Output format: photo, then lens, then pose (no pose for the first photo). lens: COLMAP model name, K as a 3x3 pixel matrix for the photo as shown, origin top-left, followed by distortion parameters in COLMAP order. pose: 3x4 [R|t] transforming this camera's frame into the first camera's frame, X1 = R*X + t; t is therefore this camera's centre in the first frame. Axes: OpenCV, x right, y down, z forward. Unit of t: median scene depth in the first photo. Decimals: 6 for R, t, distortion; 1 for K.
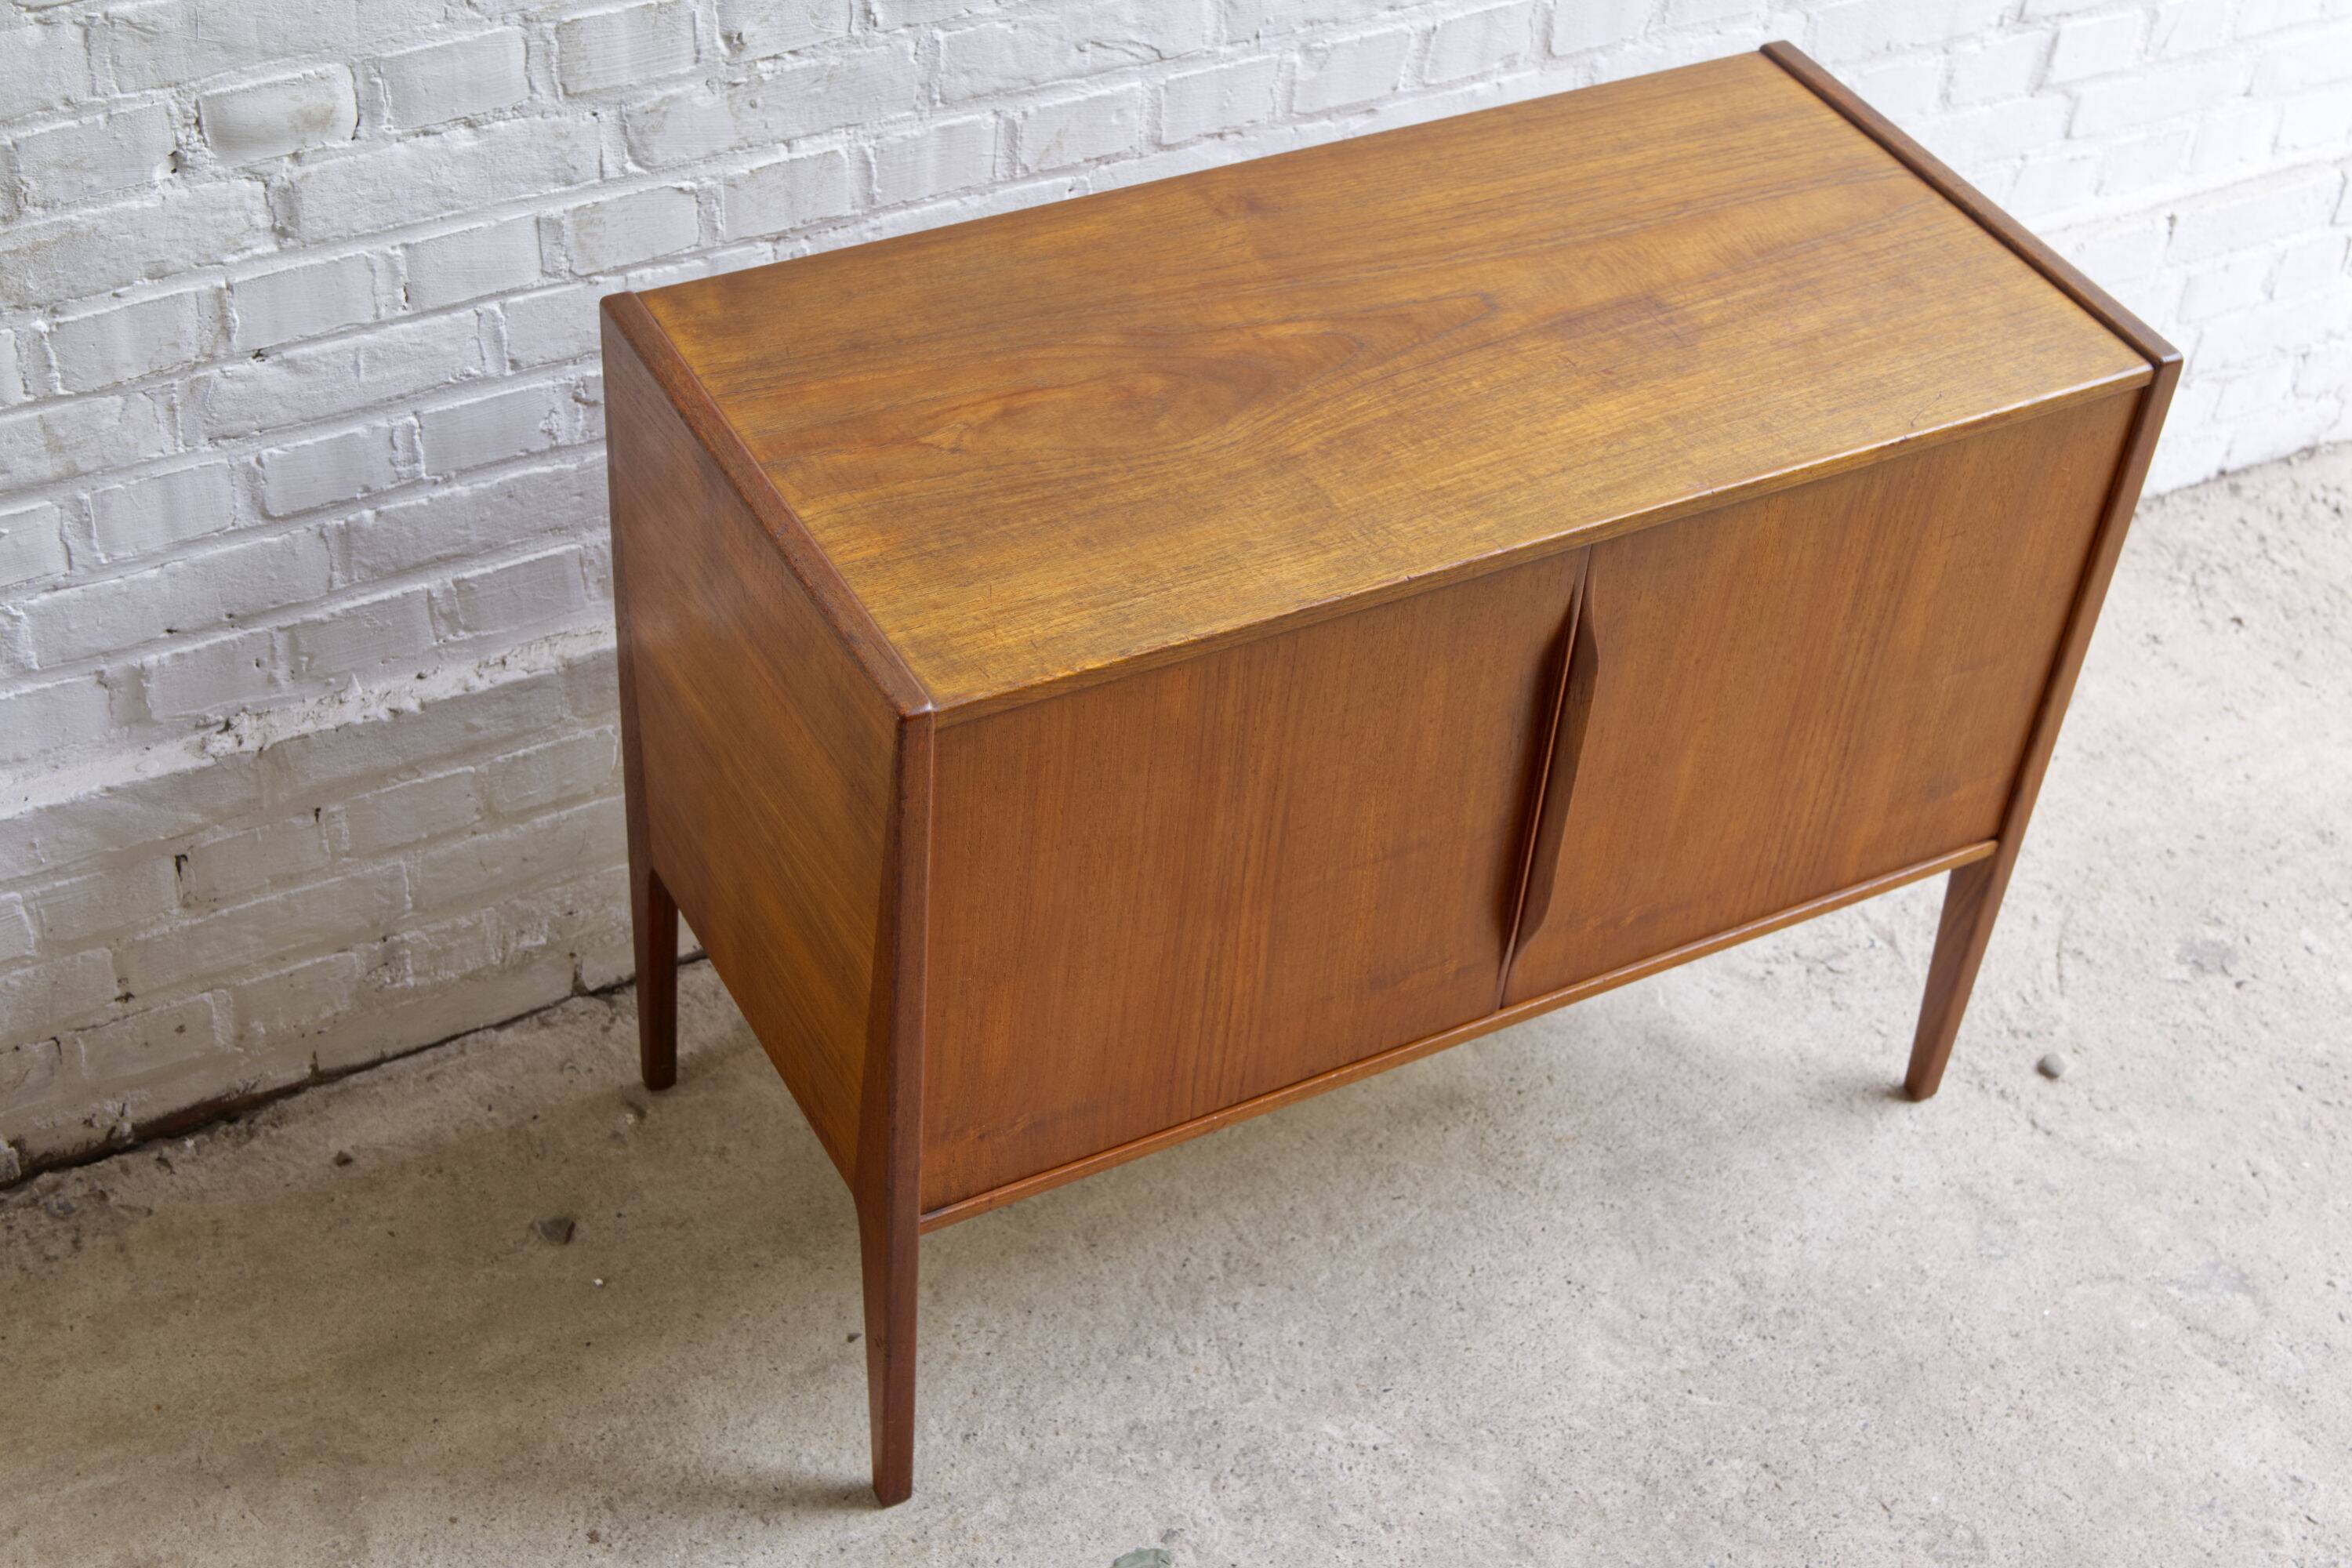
lens RADIAL K [[3252.5, 0, 1185.5], [0, 3252.5, 793.3], [0, 0, 1]] dist [0.105029, -0.679356]
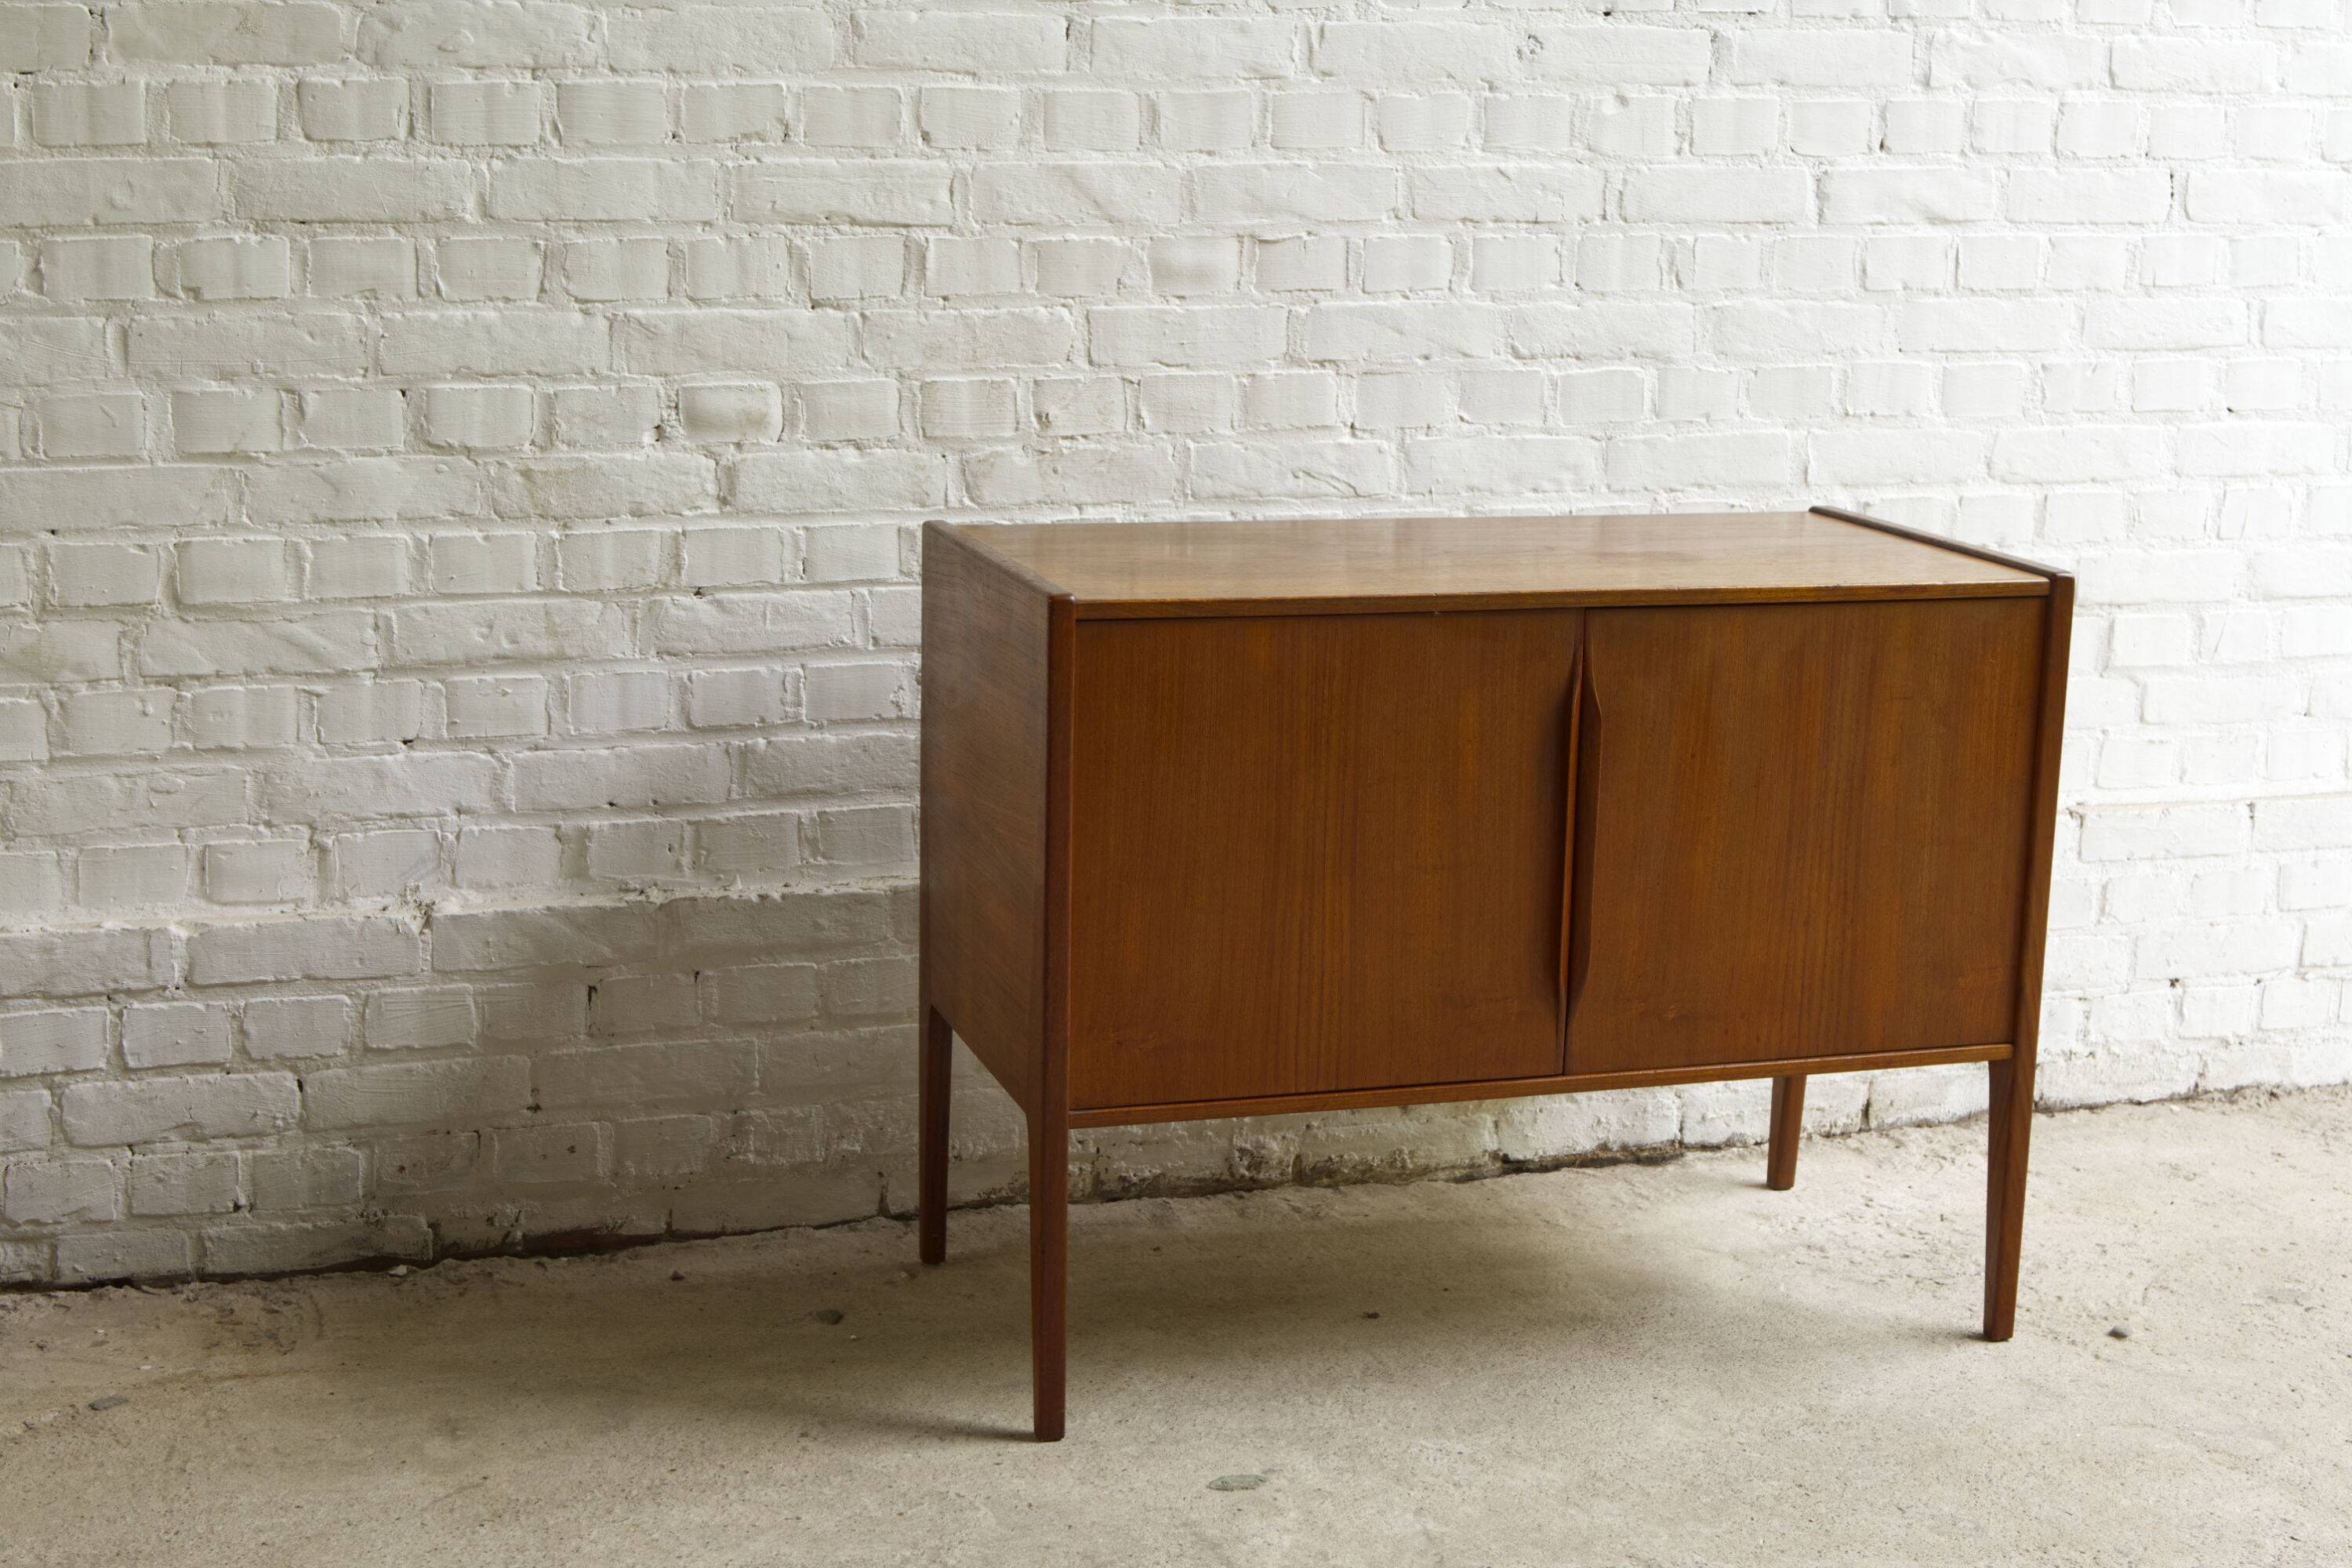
lens RADIAL K [[3228.1, 0, 1196.7], [0, 3228.1, 766.6], [0, 0, 1]] dist [0.096476, -0.702189]
pose [[0.980542, -0.012433, -0.195916, 0.209256], [-0.087995, 0.864280, -0.495255, 0.609341], [0.175484, 0.502858, 0.846368, -0.138191]]
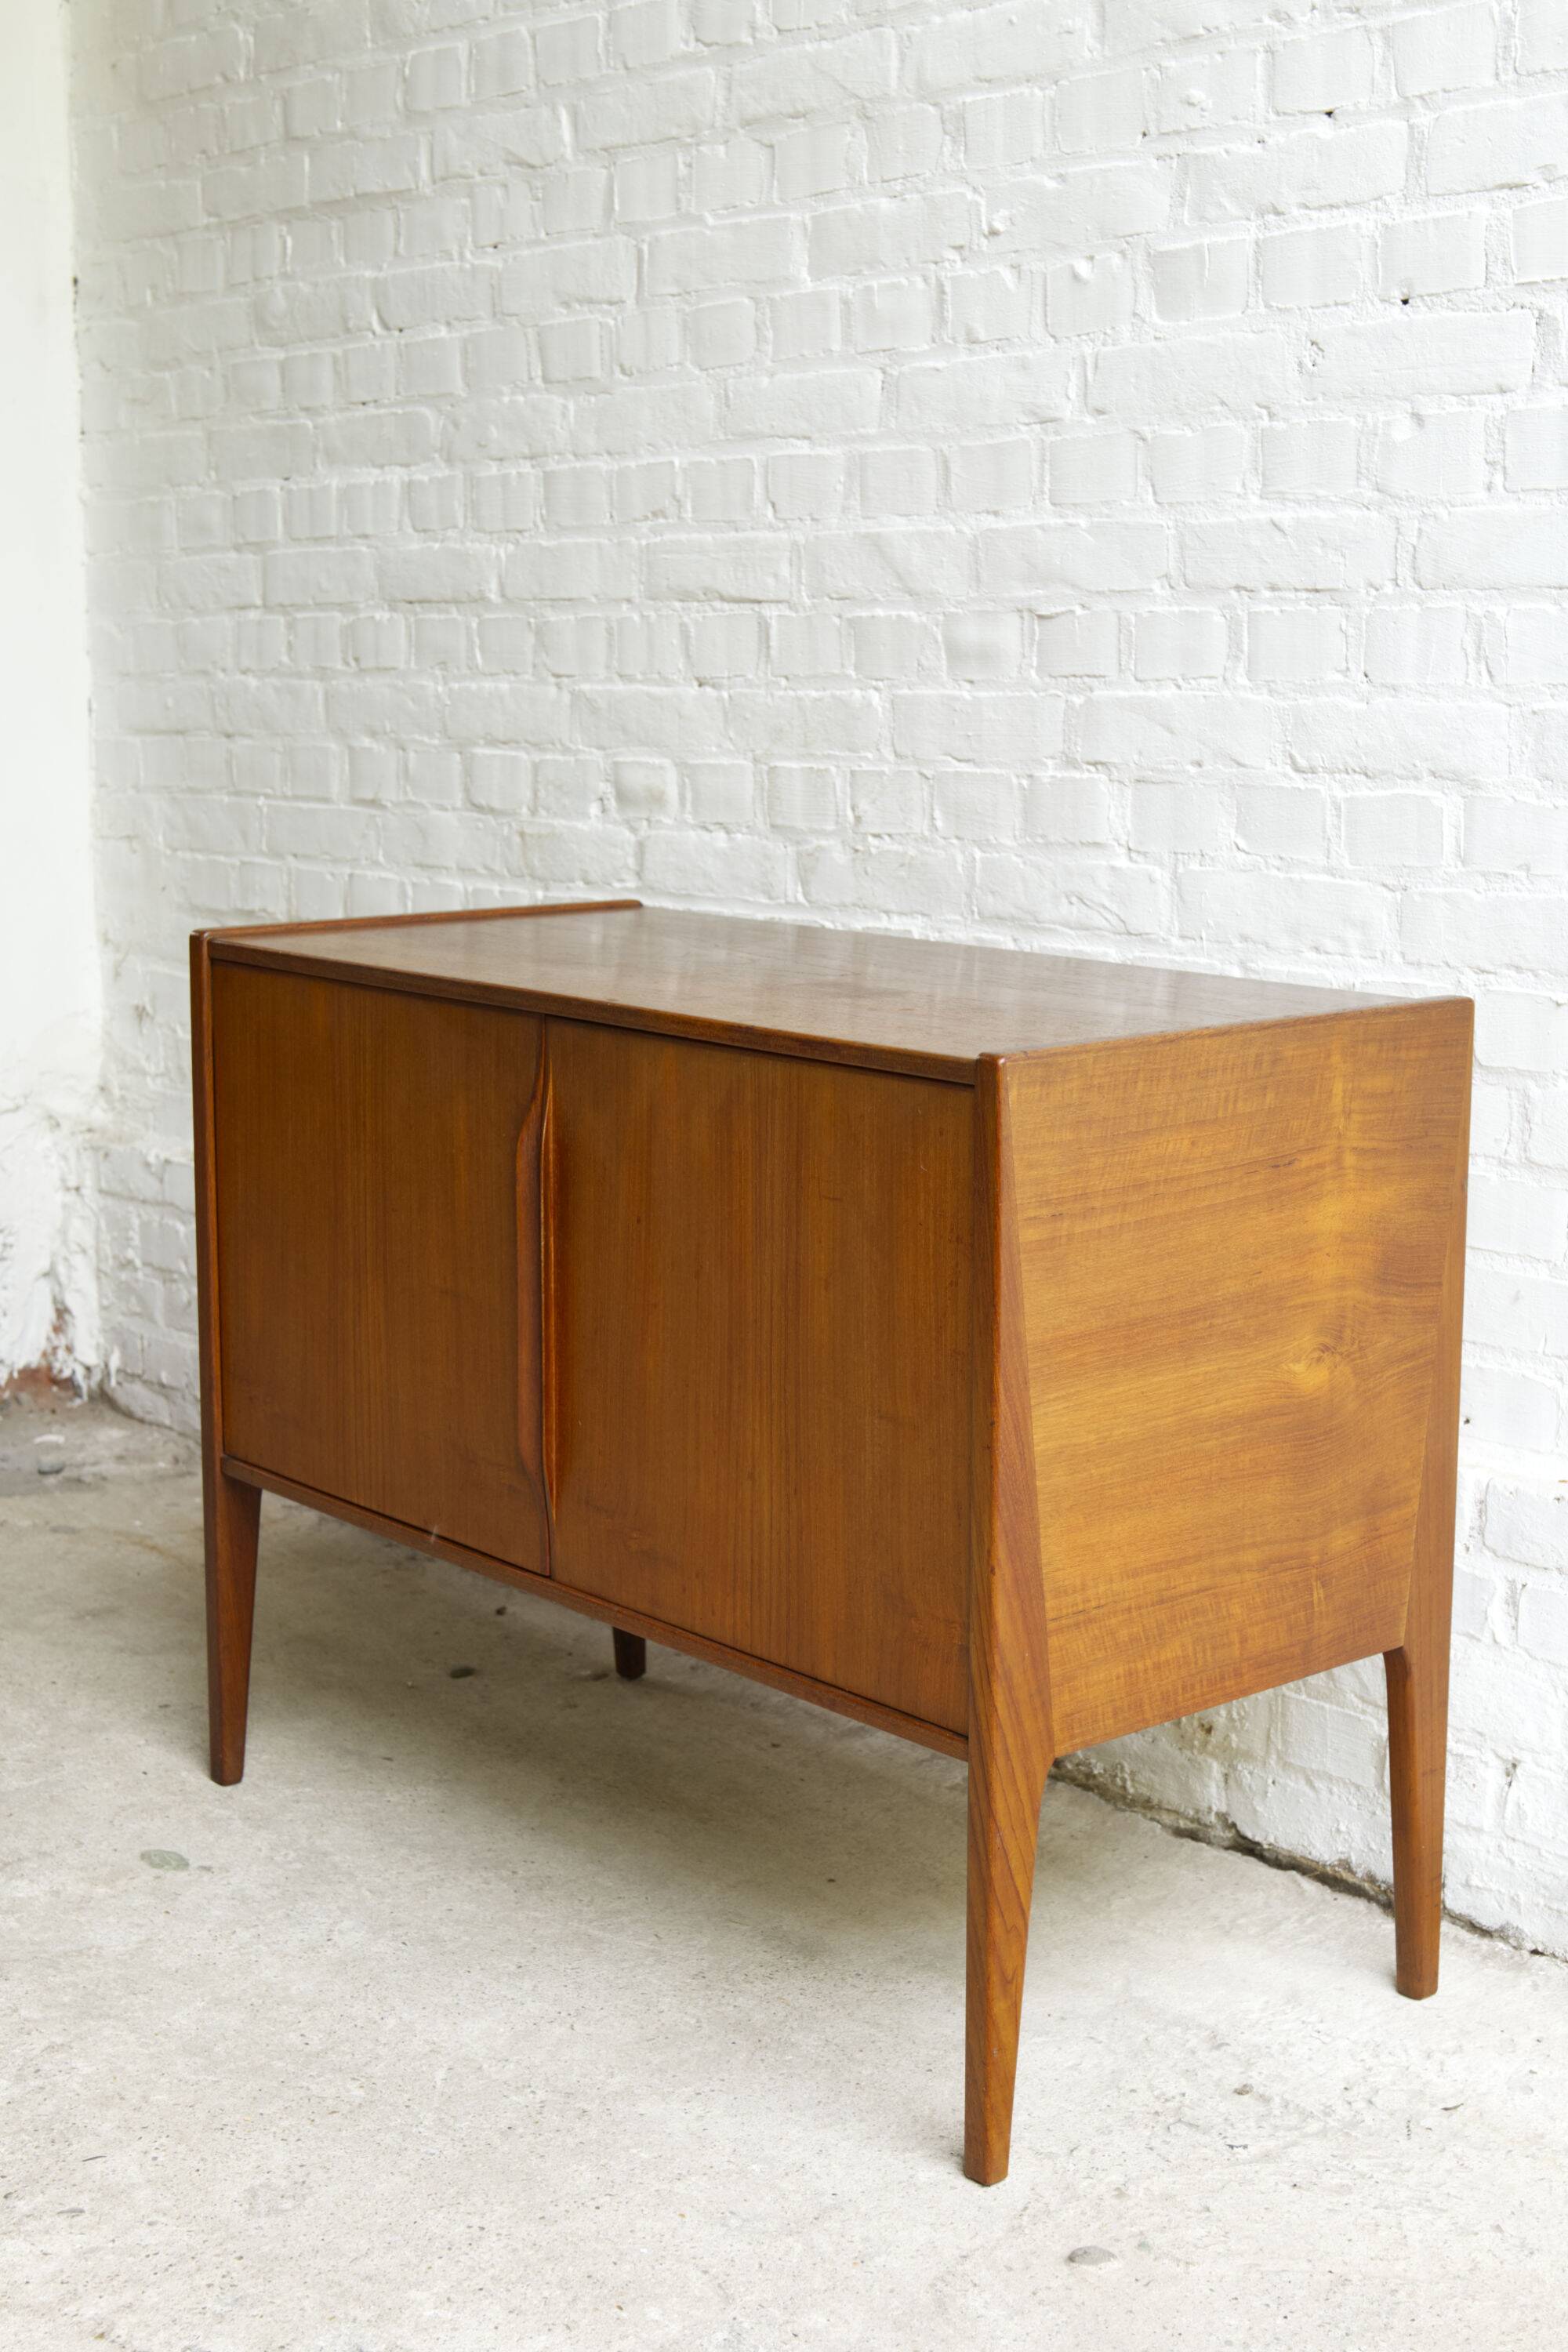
lens RADIAL K [[3269.0, 0, 784.0], [0, 3269.0, 1176.0], [0, 0, 1]] dist [0.017374, 0.031631]
pose [[0.205497, 0.095079, -0.974028, 1.151838], [-0.640235, 0.765807, -0.060321, -0.017309], [0.740182, 0.636003, 0.218244, 0.768603]]
